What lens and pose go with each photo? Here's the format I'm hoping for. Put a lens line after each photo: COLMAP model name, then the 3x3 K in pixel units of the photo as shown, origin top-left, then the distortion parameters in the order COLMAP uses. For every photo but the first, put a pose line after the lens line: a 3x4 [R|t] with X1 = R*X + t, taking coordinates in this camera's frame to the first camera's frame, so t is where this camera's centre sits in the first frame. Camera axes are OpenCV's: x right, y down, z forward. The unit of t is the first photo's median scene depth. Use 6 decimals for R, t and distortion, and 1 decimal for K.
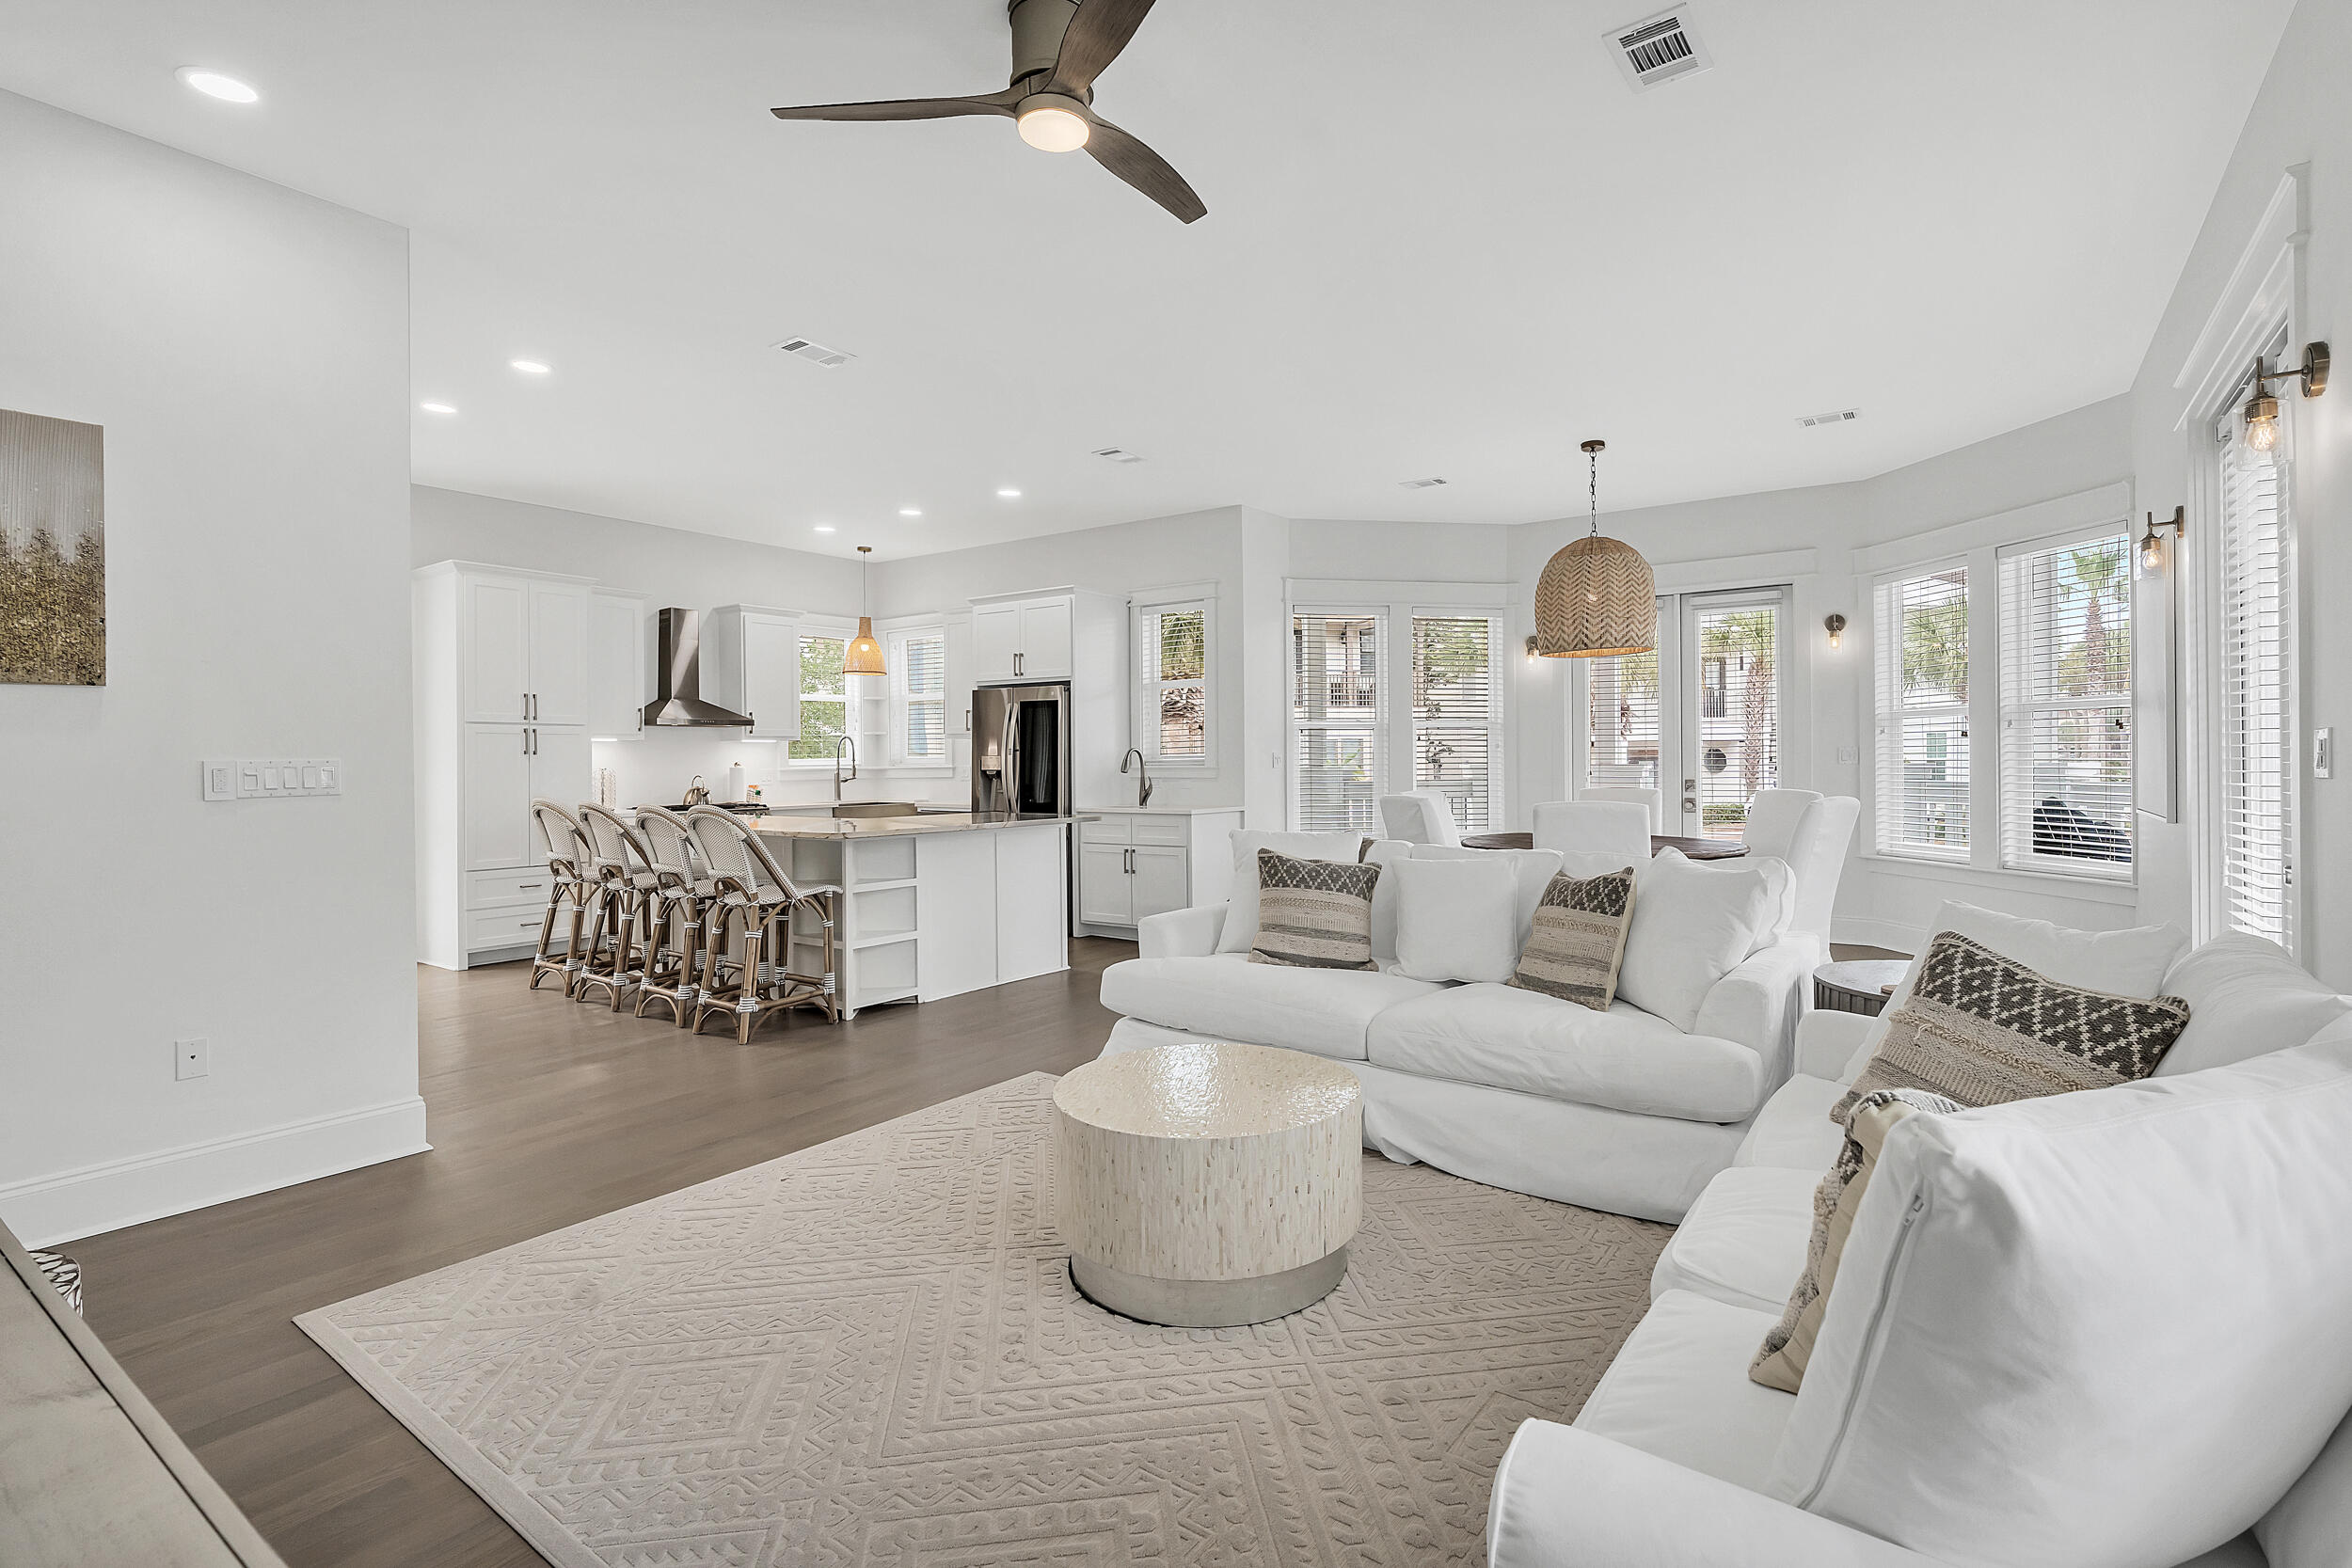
lens RADIAL K [[1082.4, 0, 1211.0], [0, 1082.4, 757.8], [0, 0, 1]] dist [-0.000497, 0.000120]
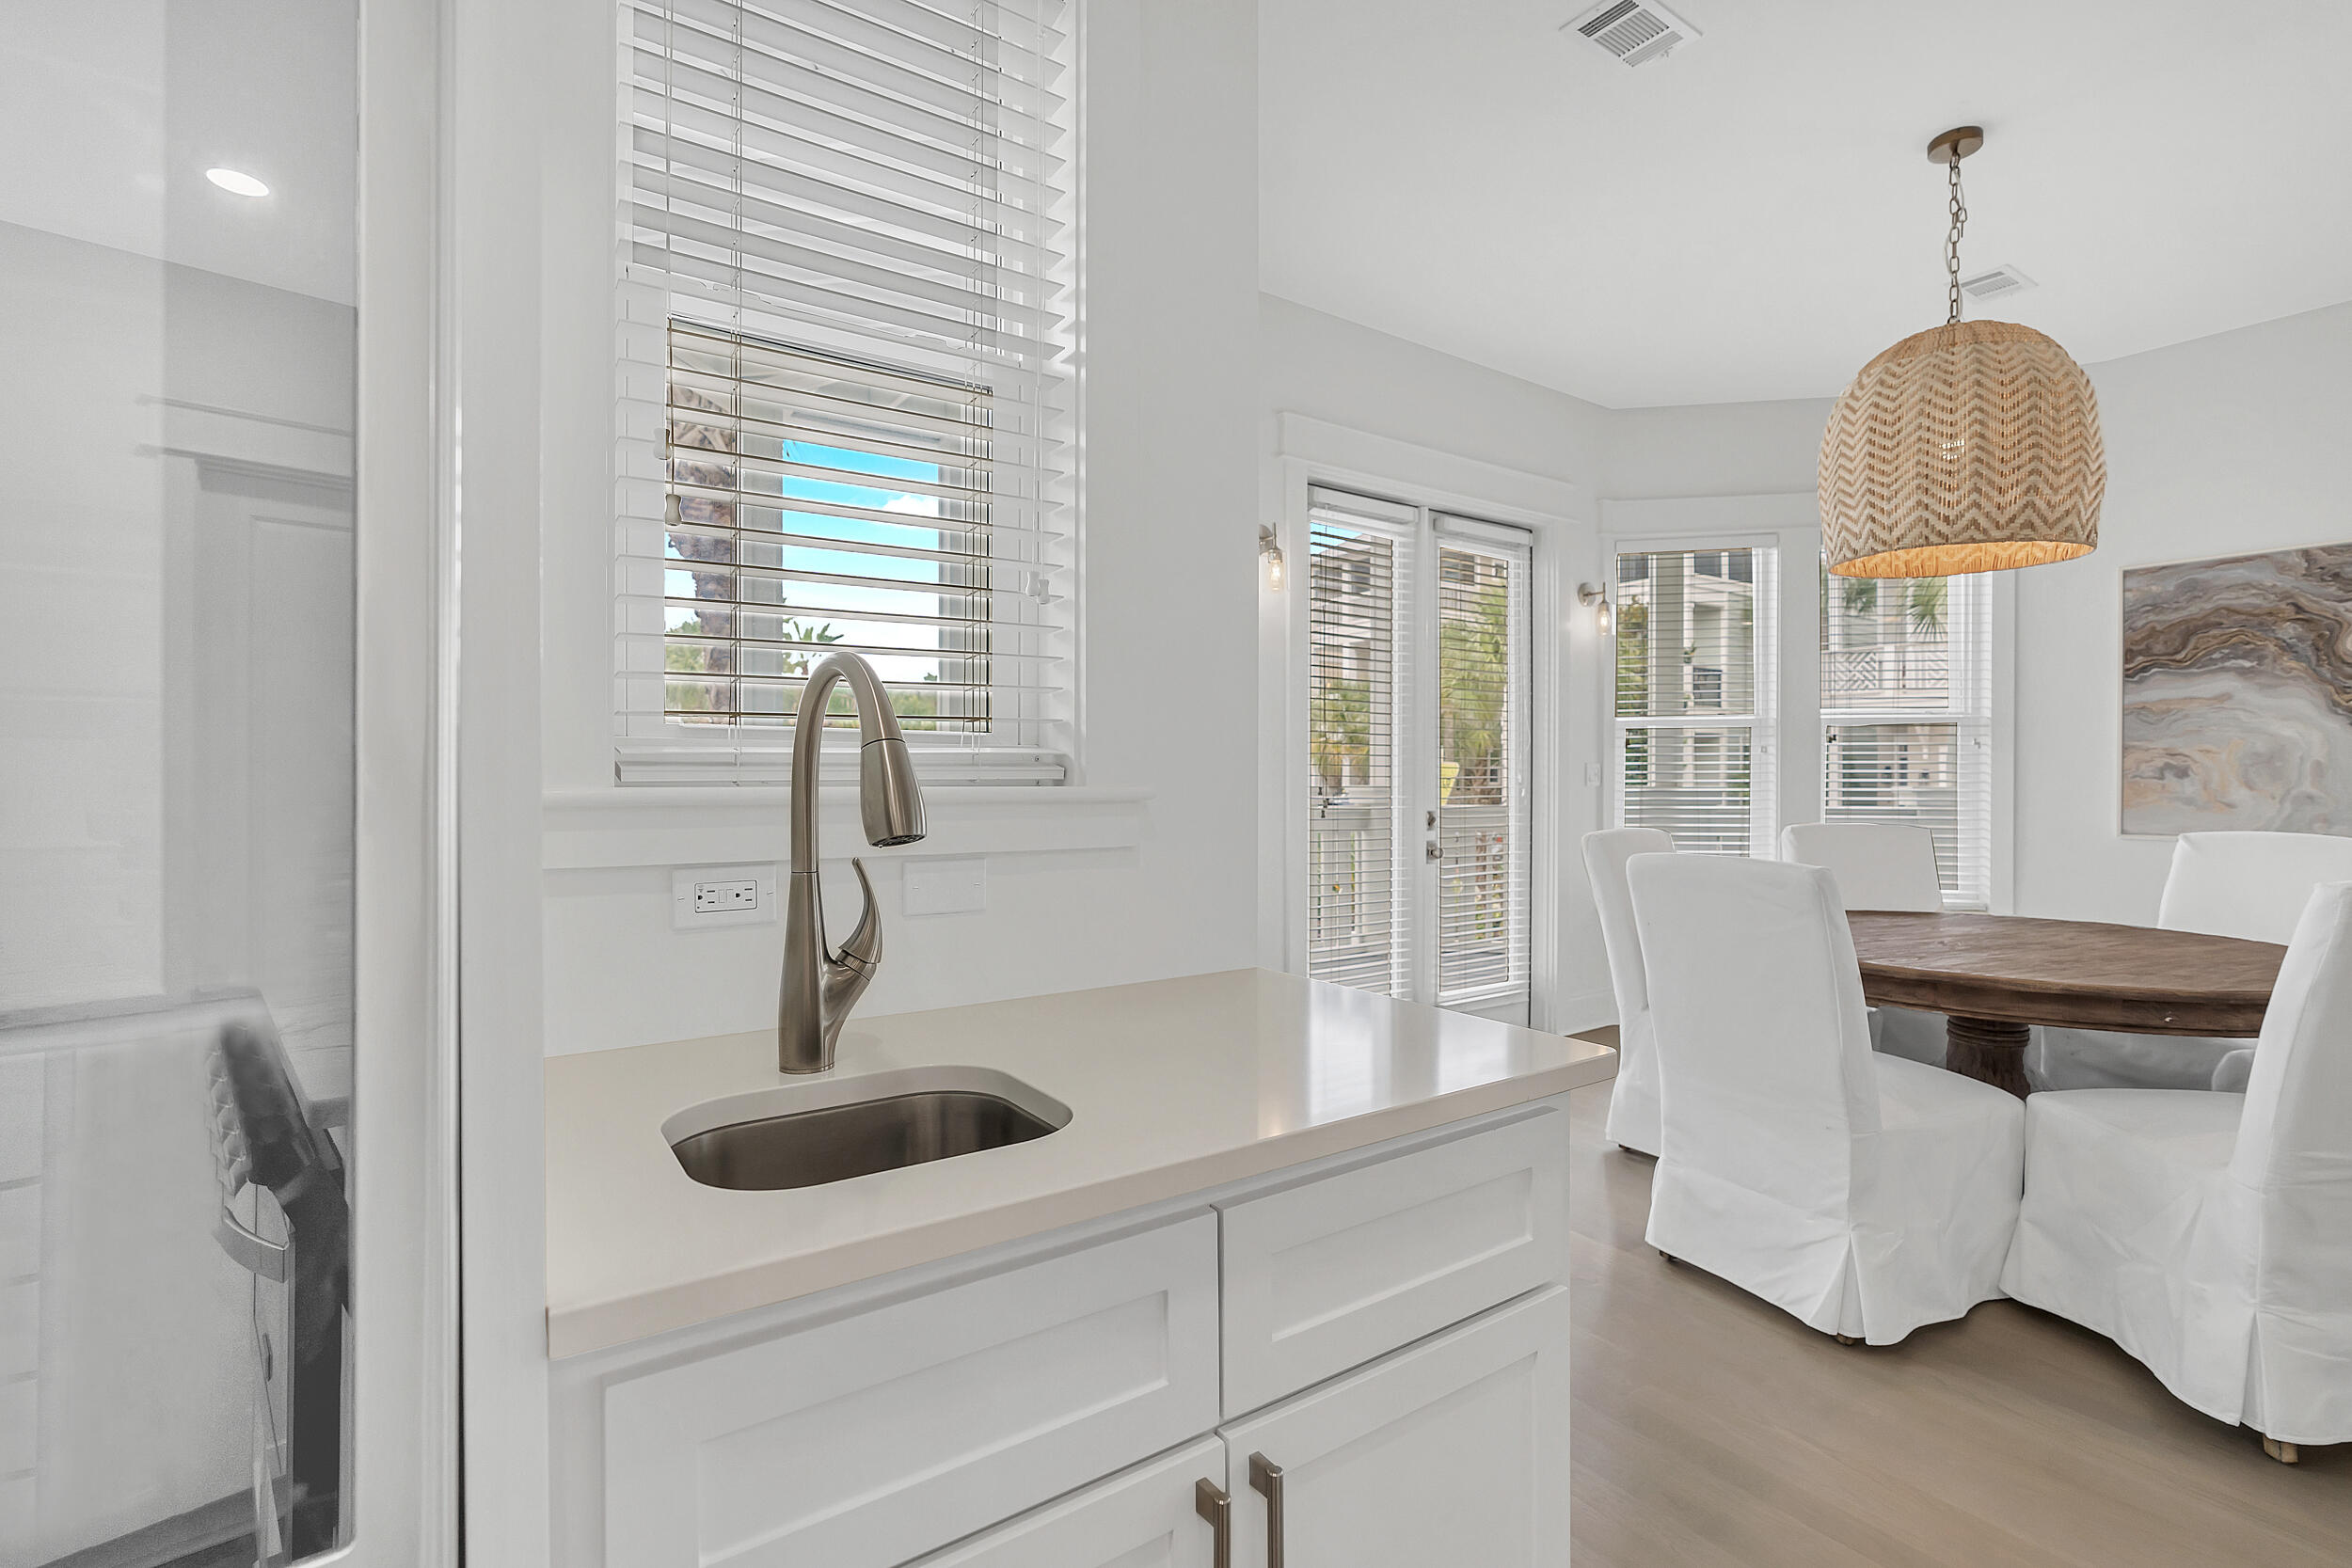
lens RADIAL K [[1050.6, 0, 1176.0], [0, 1050.6, 784.0], [0, 0, 1]] dist [-0.003503, -0.000347]
pose [[0.364577, 0.002597, 0.931170, -0.177522], [-0.008478, 0.999964, 0.000530, 0.006493], [-0.931135, -0.008088, 0.364585, 0.907666]]
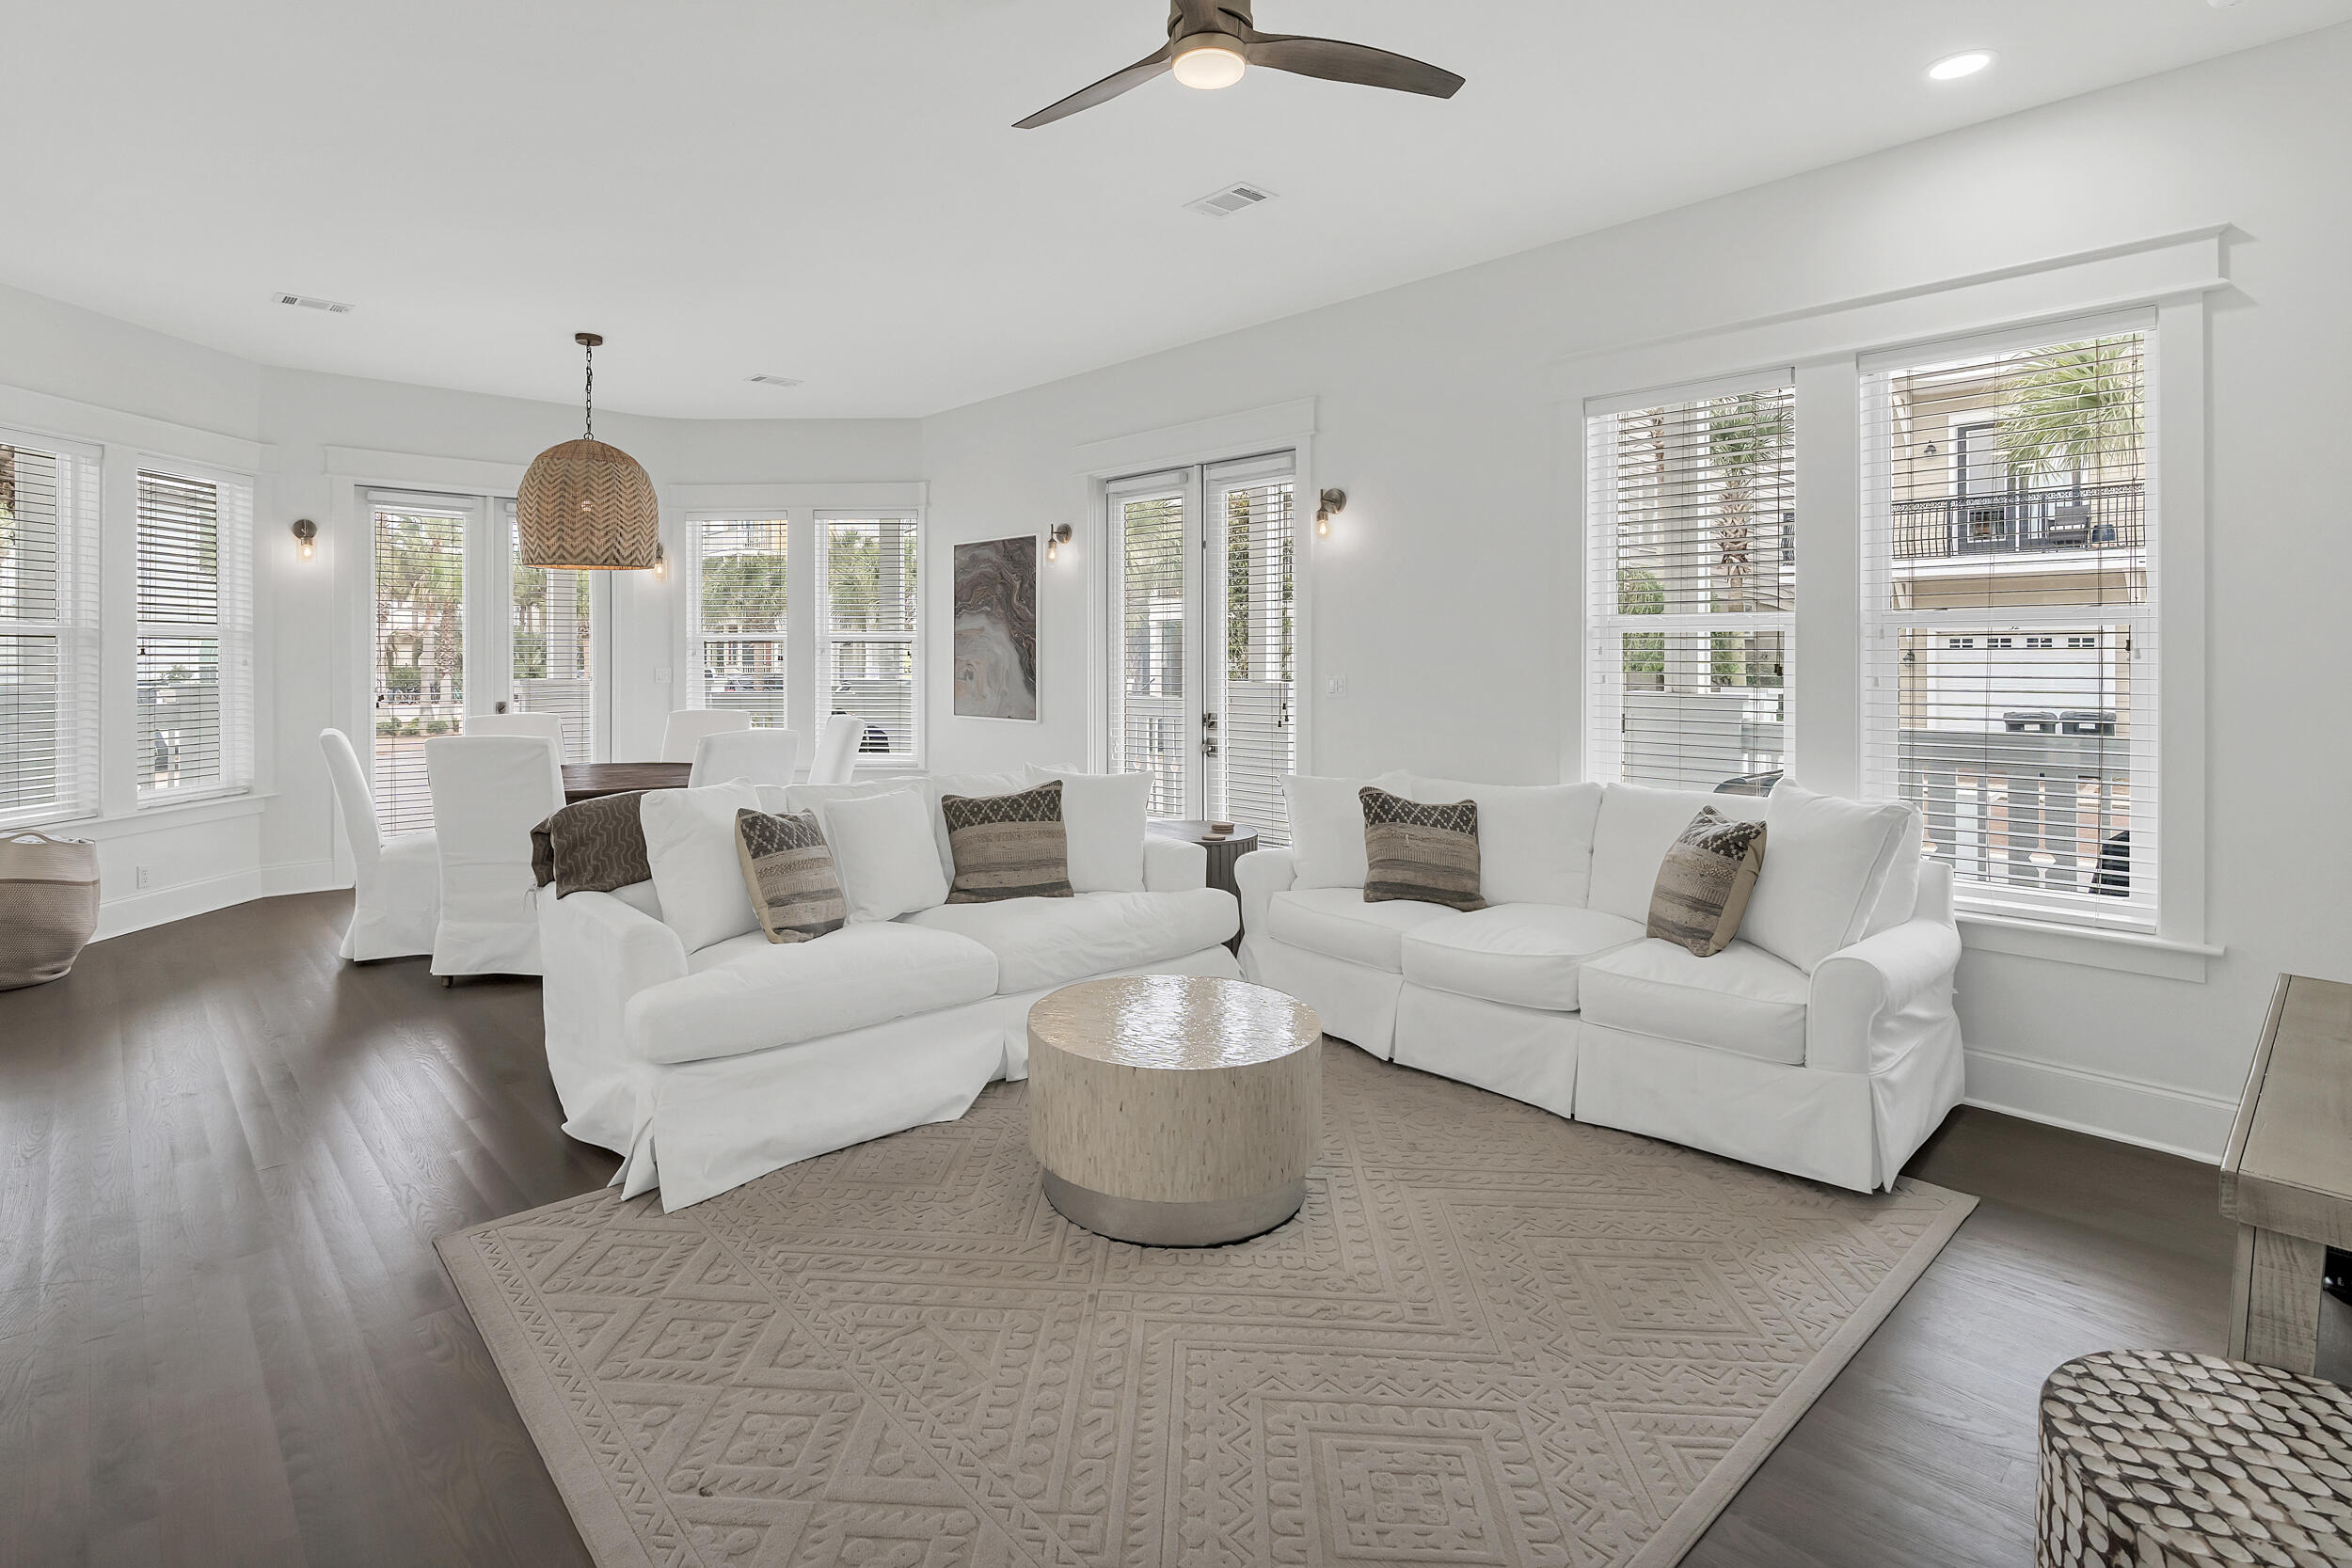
lens RADIAL K [[1140.9, 0, 1103.2], [0, 1140.9, 656.8], [0, 0, 1]] dist [-0.005917, -0.000324]
pose [[0.249482, 0.005101, 0.968366, -0.364066], [-0.007187, 0.999968, -0.003416, -0.017292], [-0.968353, -0.006108, 0.249510, 0.269104]]
